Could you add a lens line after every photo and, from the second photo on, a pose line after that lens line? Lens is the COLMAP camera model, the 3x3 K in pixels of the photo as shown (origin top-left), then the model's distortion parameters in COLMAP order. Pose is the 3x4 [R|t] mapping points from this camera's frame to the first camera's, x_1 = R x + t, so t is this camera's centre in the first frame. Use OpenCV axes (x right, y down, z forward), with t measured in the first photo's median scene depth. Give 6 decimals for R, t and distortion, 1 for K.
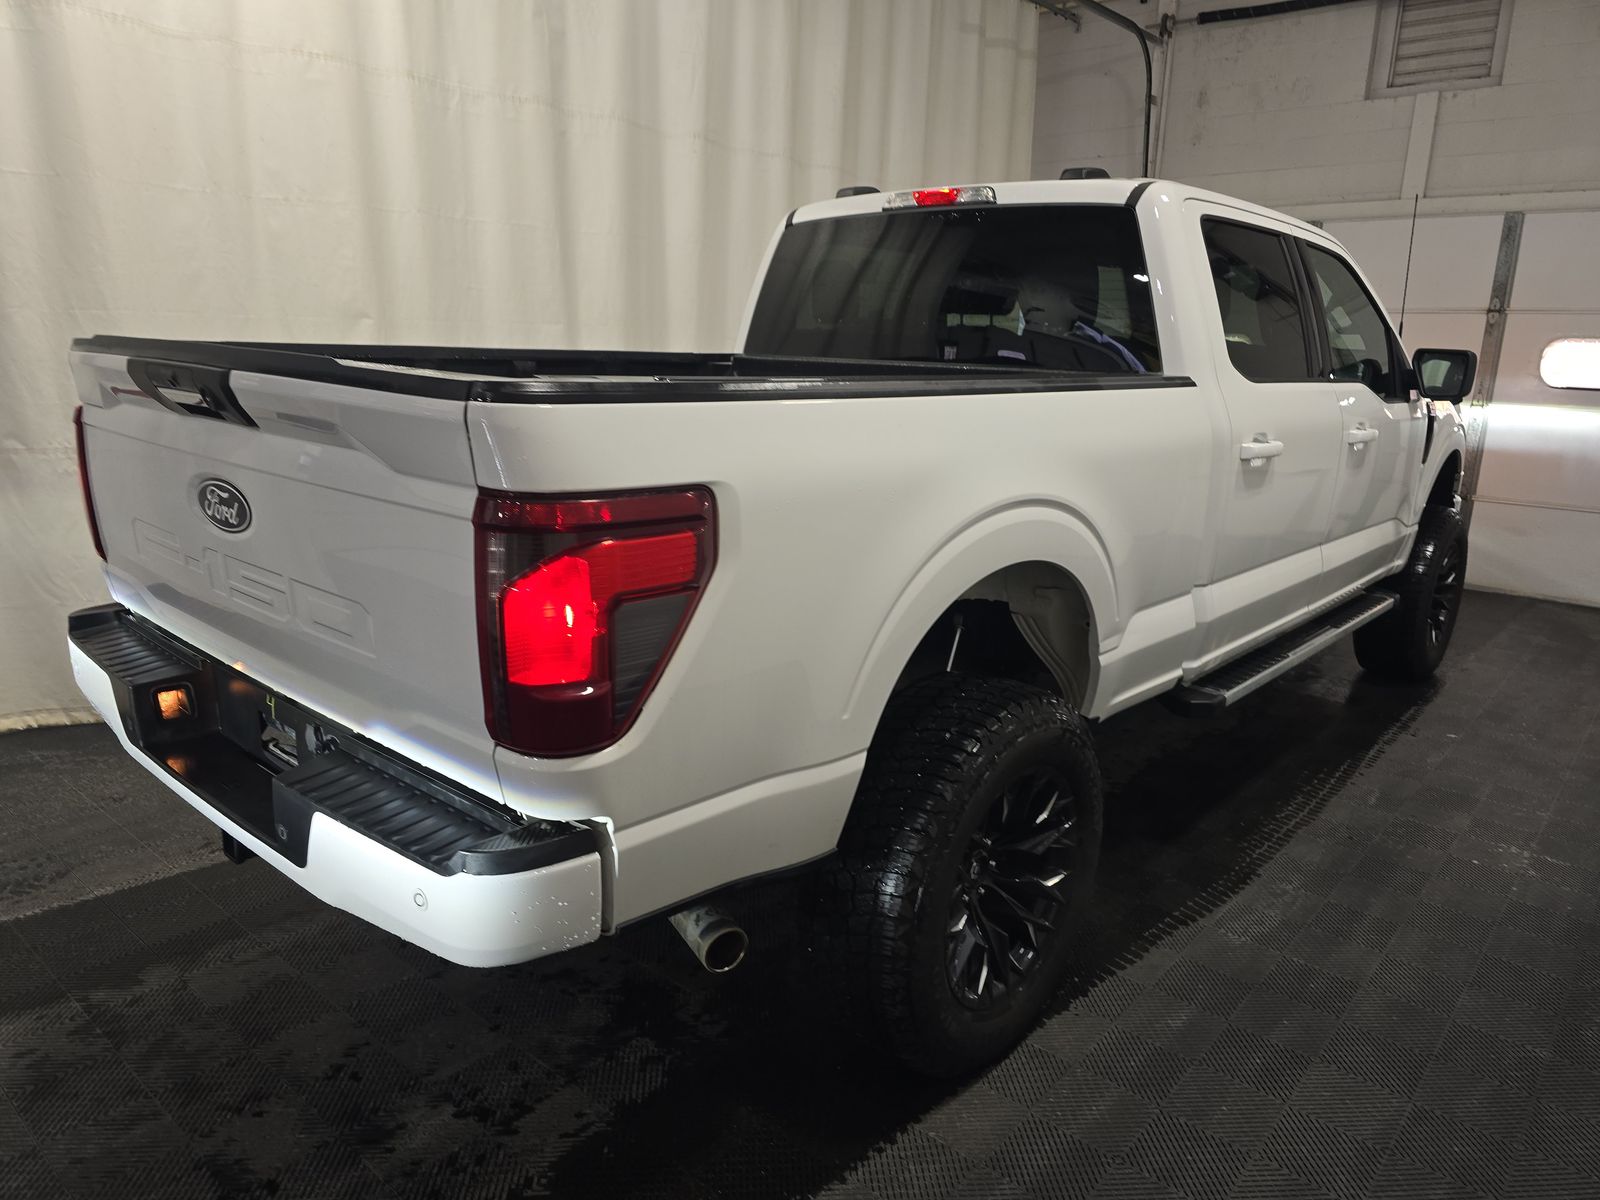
lens RADIAL K [[1066.8, 0, 822.7], [0, 1066.8, 595.3], [0, 0, 1]] dist [0.065834, -0.067904]
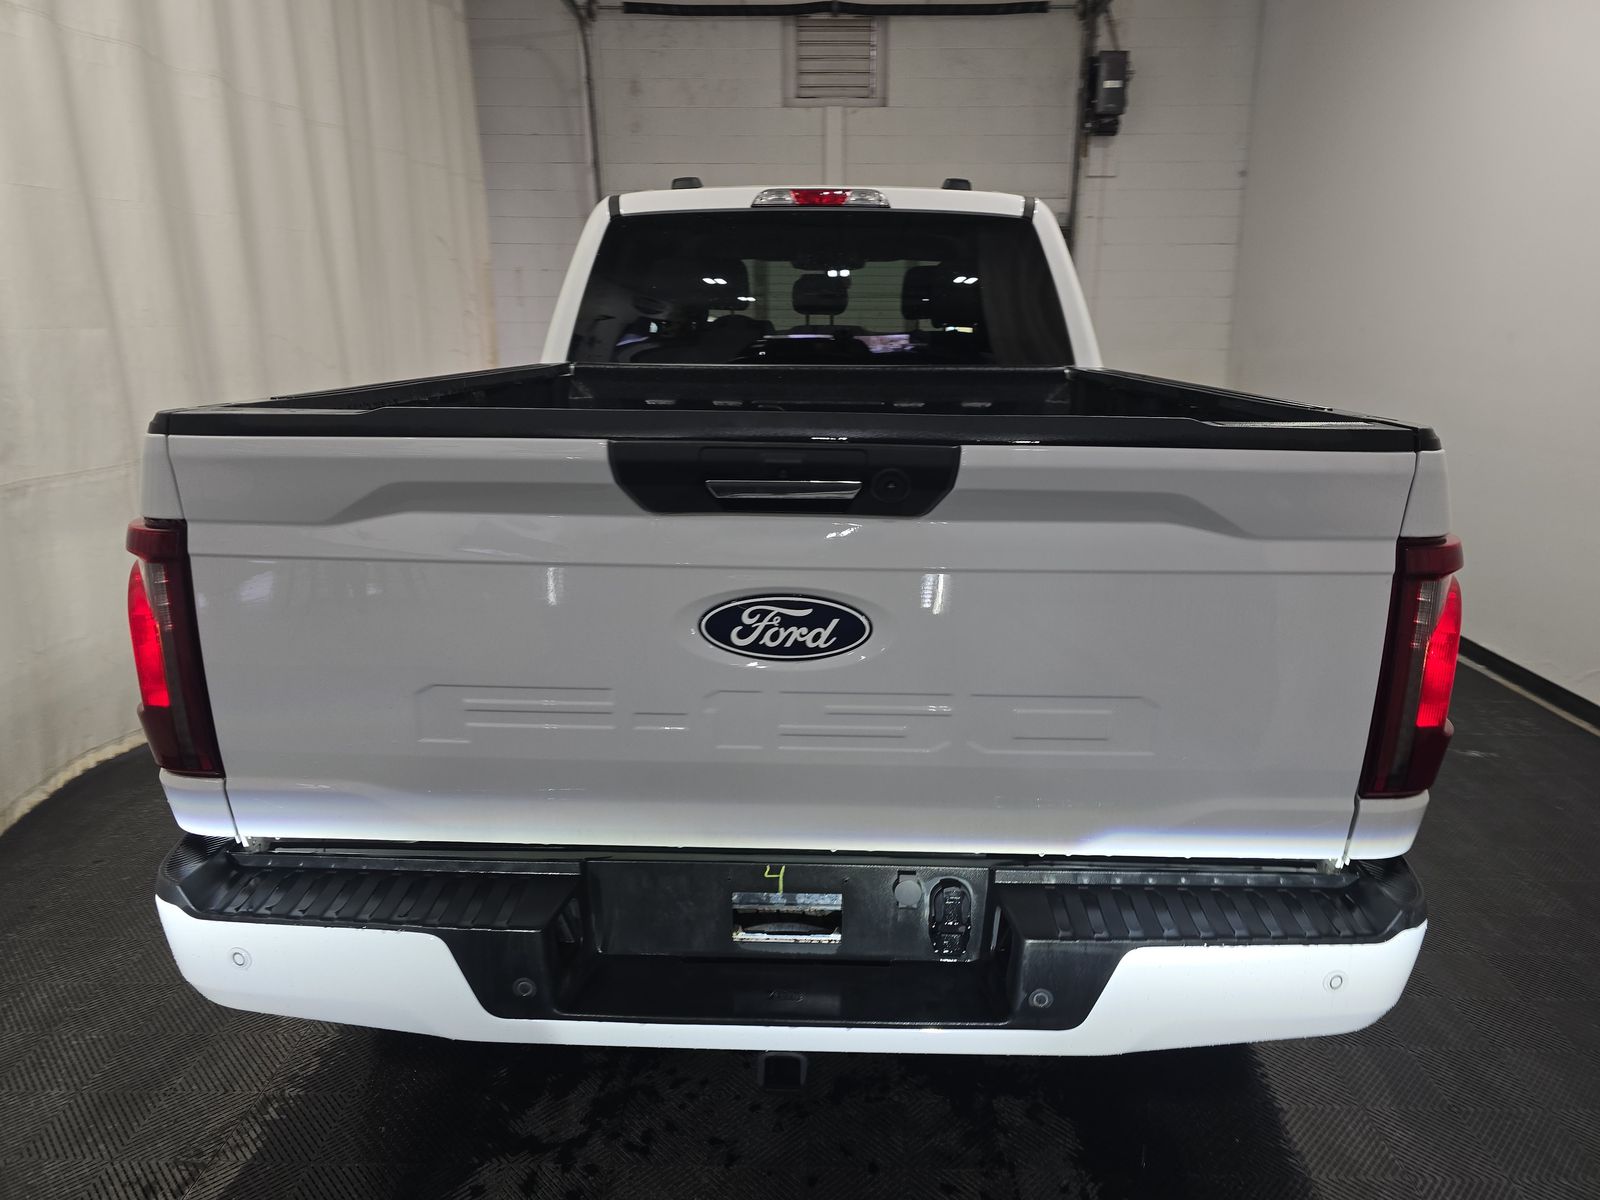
lens RADIAL K [[1066.8, 0, 822.7], [0, 1066.8, 595.3], [0, 0, 1]] dist [0.065834, -0.067904]
pose [[0.766478, -0.182403, 0.615825, -0.504531], [0.166485, 0.982477, 0.083790, -0.083113], [-0.620318, 0.038303, 0.783415, 0.212974]]
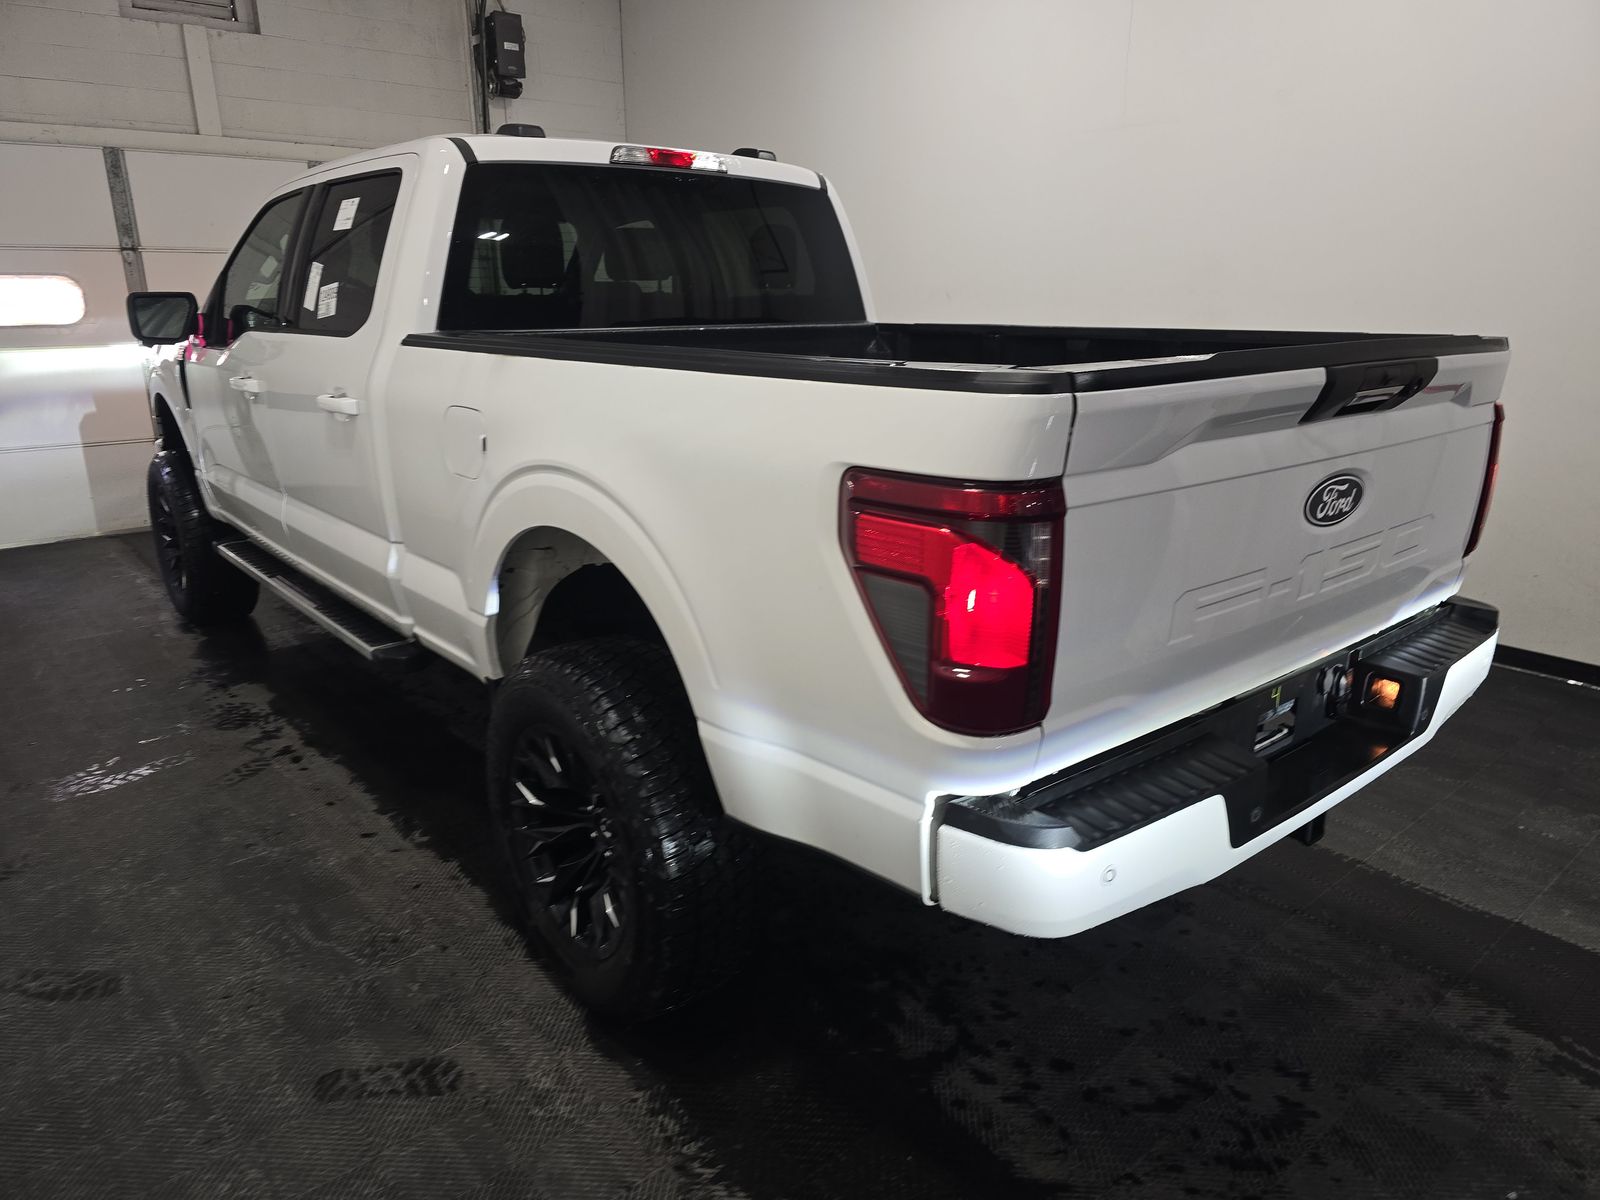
lens RADIAL K [[1060.1, 0, 823.9], [0, 1060.1, 604.8], [0, 0, 1]] dist [0.068806, -0.054550]
pose [[0.147284, -0.308434, 0.939774, -0.824646], [0.240033, 0.932879, 0.268552, -0.193986], [-0.959527, 0.186024, 0.211433, 0.652116]]
